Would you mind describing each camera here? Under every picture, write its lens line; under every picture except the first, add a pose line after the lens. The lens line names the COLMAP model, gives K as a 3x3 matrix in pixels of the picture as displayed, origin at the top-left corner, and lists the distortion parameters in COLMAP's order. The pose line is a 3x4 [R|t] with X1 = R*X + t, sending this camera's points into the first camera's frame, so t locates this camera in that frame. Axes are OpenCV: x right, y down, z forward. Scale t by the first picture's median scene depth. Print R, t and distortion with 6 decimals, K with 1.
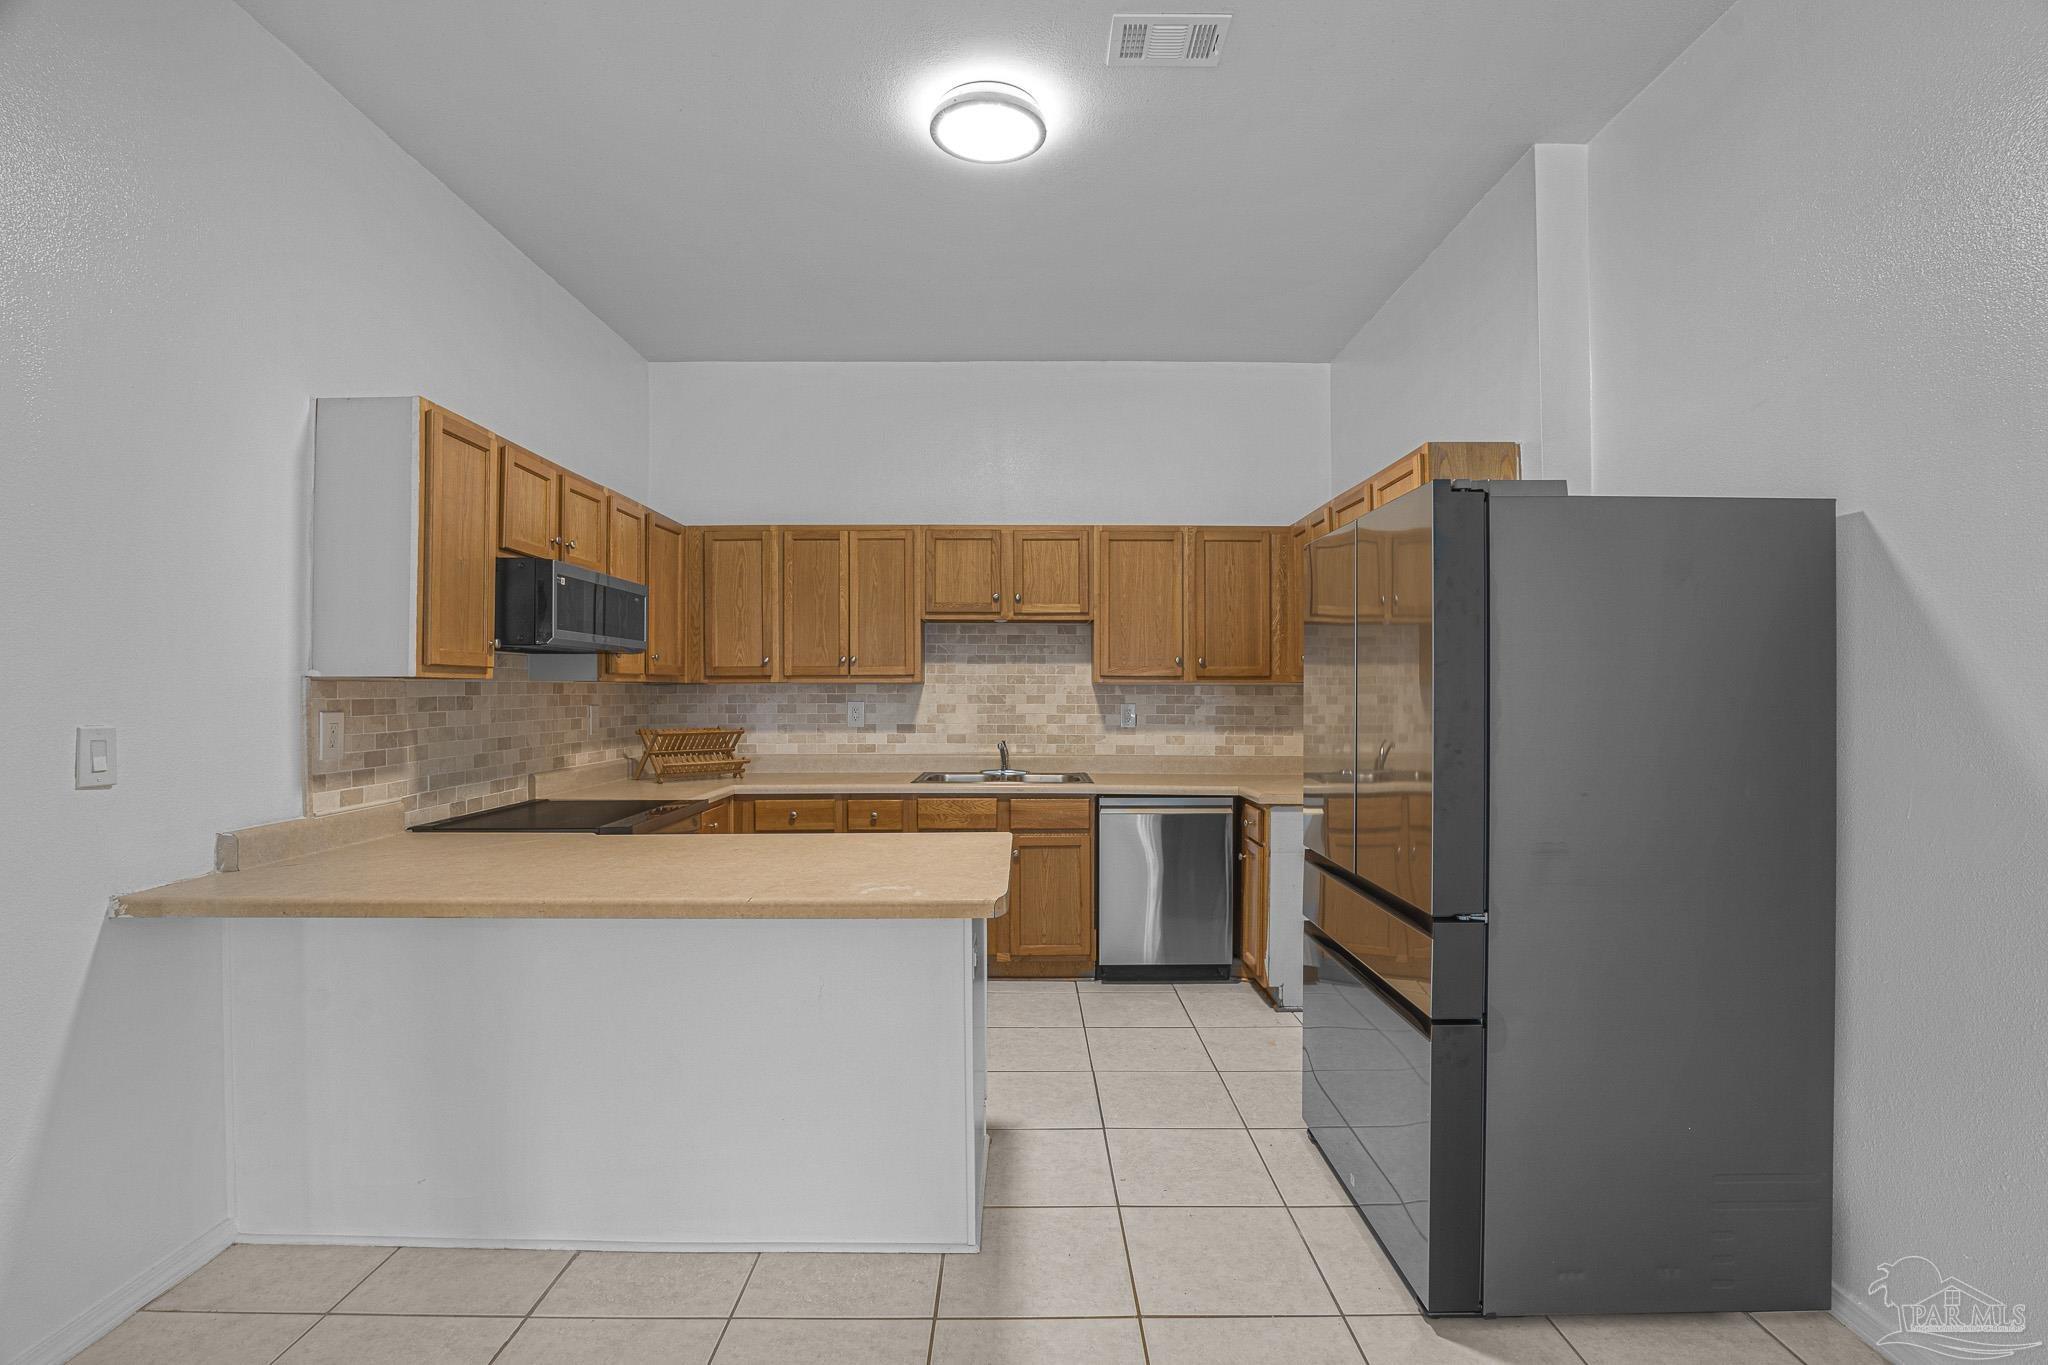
lens RADIAL K [[965.8, 0, 1019.7], [0, 965.8, 687.3], [0, 0, 1]] dist [-0.009550, 0.000608]
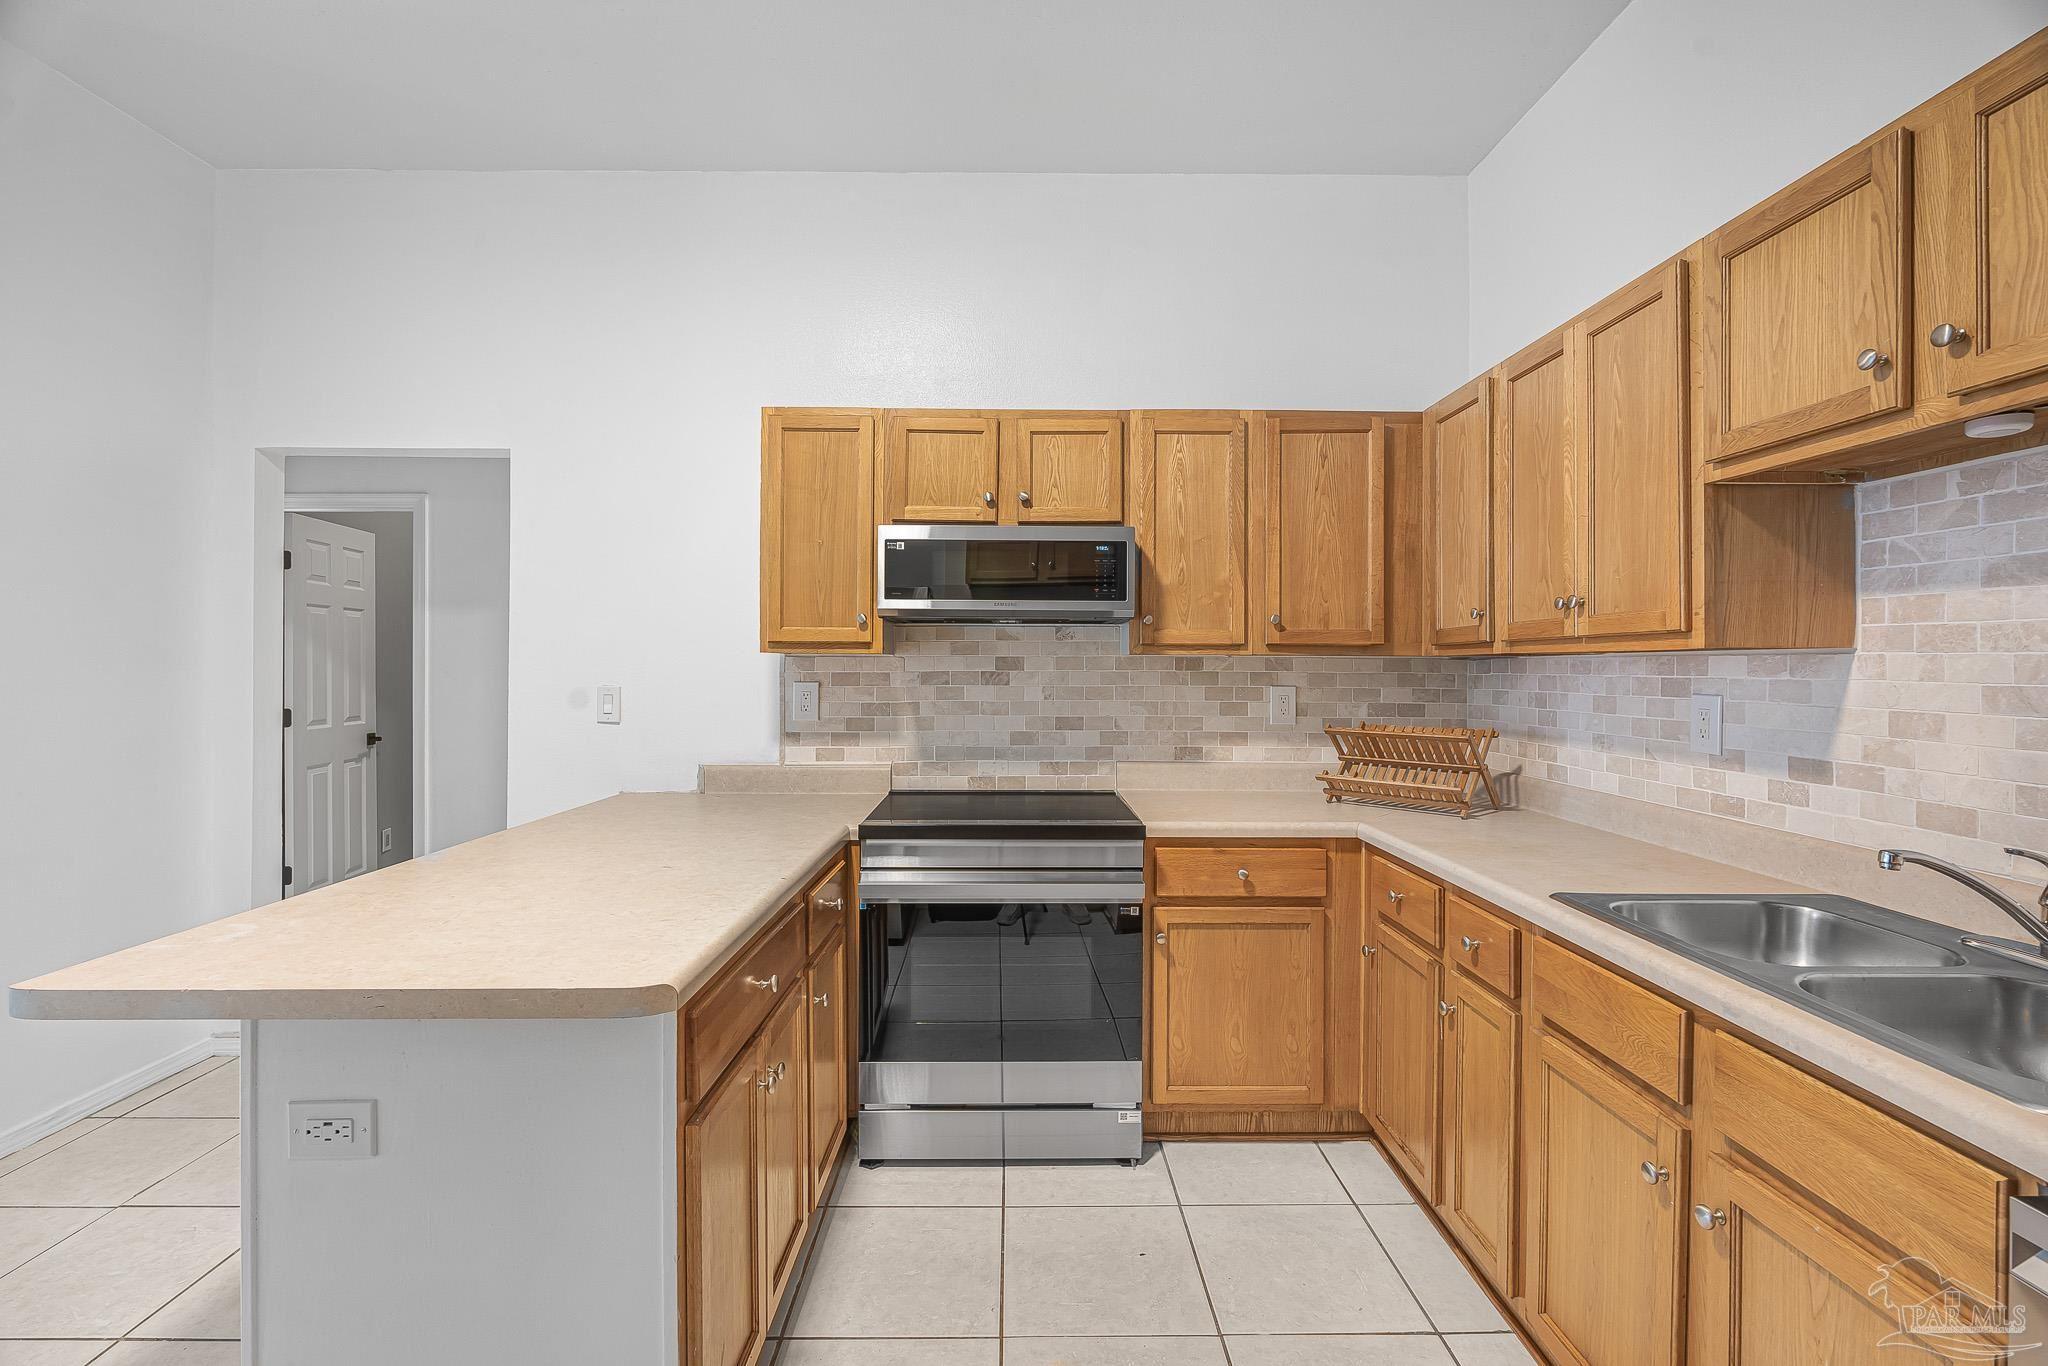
lens RADIAL K [[896.0, 0, 1022.5], [0, 896.0, 667.2], [0, 0, 1]] dist [-0.001214, 0.000029]
pose [[0.013573, 0.003767, -0.999901, 0.251250], [-0.001378, 0.999992, 0.003749, 0.001058], [0.999907, 0.001327, 0.013578, 0.736516]]
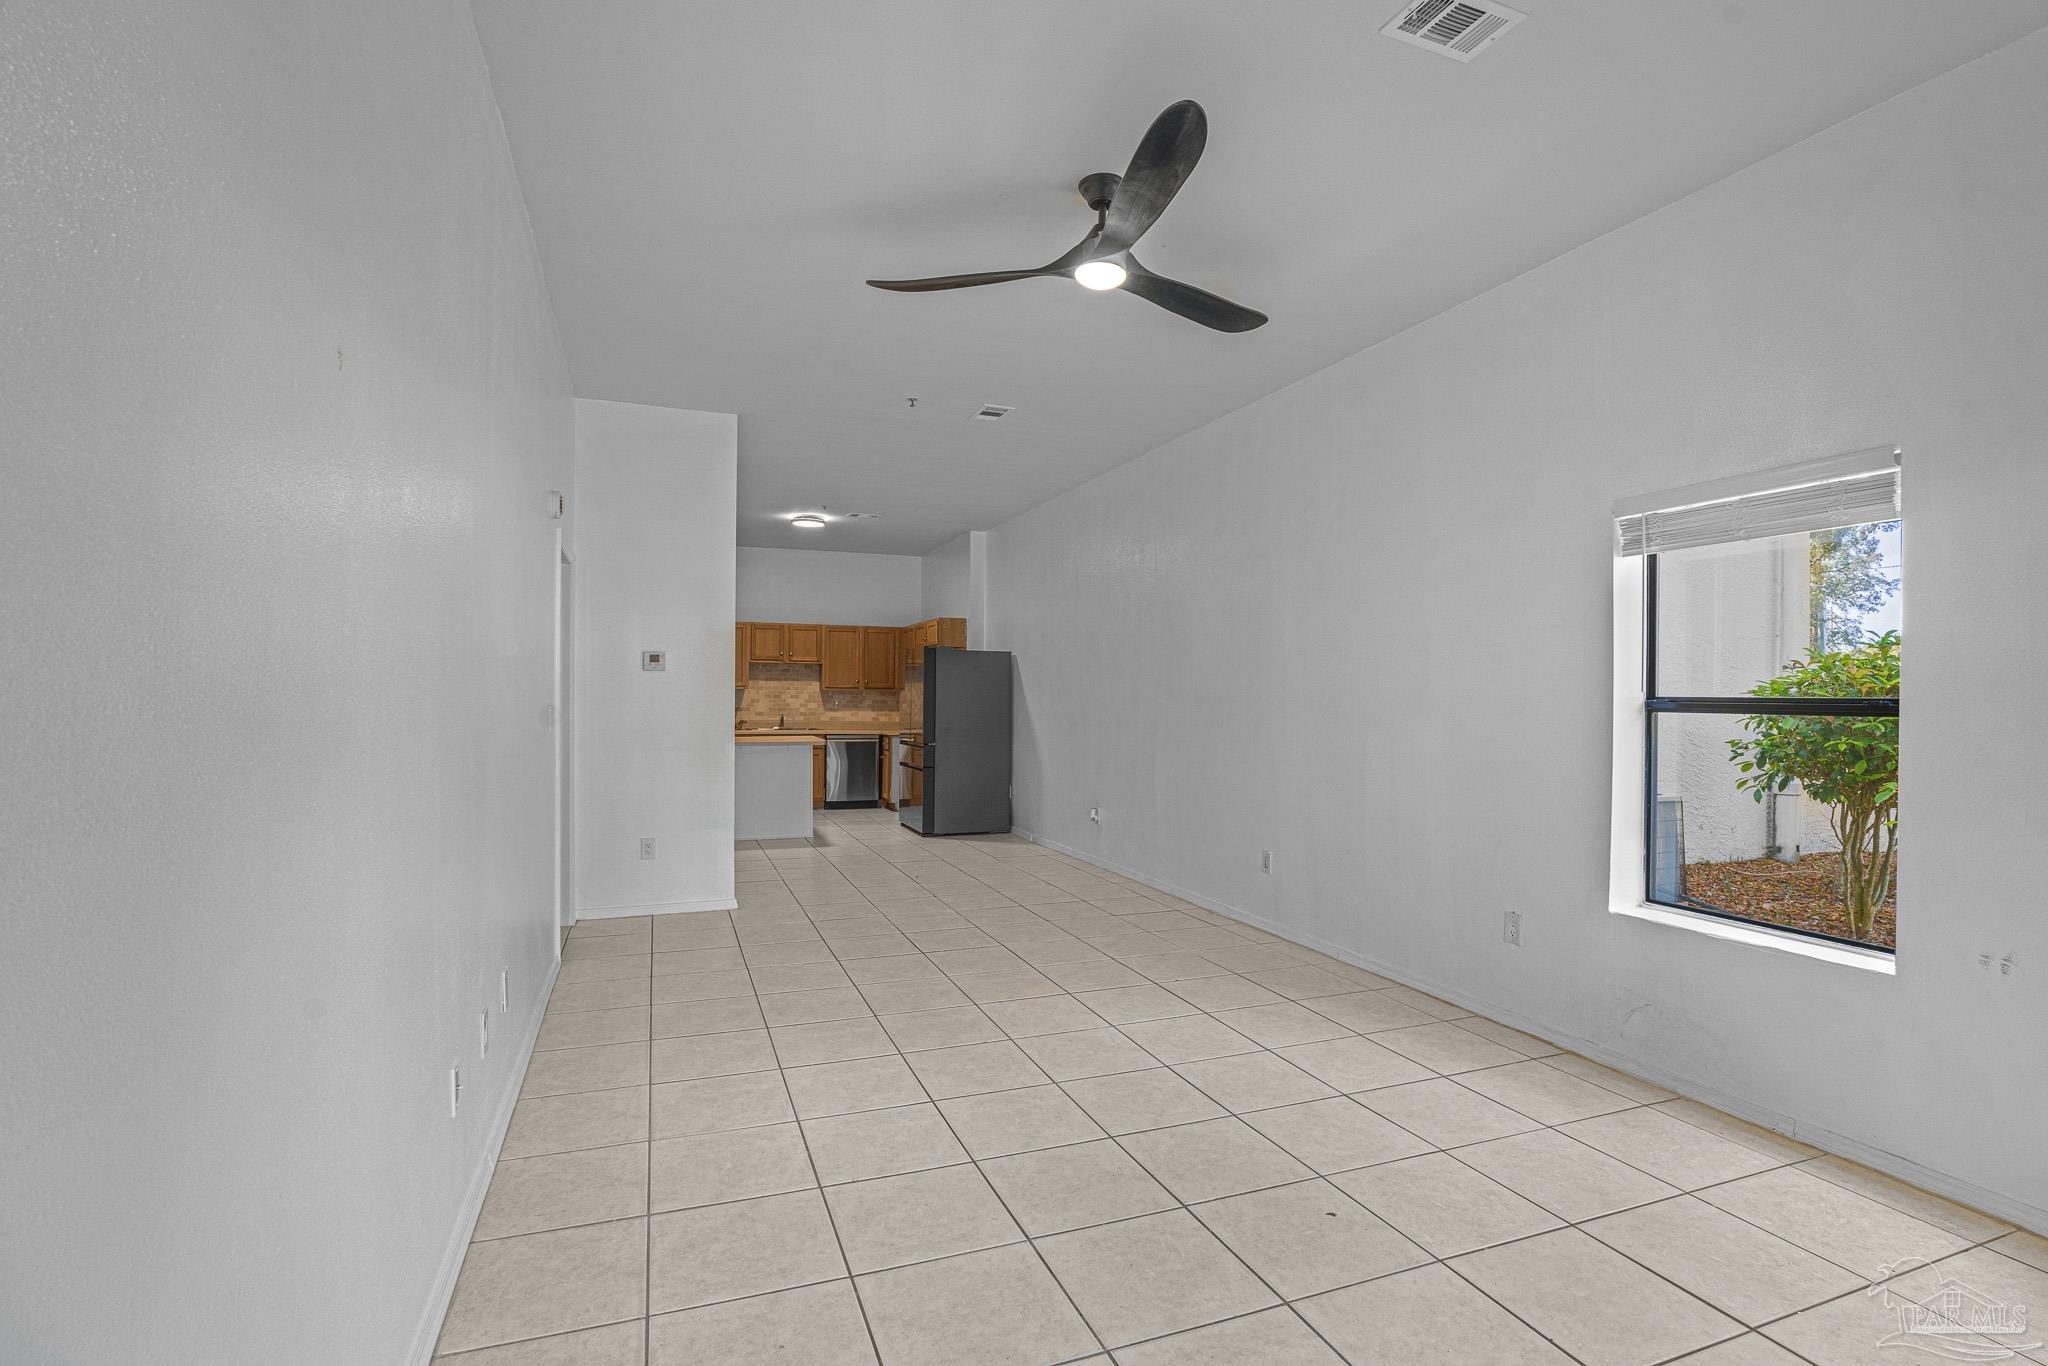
lens RADIAL K [[965.8, 0, 1019.7], [0, 965.8, 687.8], [0, 0, 1]] dist [-0.009550, 0.000608]
pose [[0.934792, 0.010753, 0.355032, -0.323375], [-0.008444, 0.999932, -0.008051, 0.005494], [-0.355094, 0.004528, 0.934820, -1.449891]]
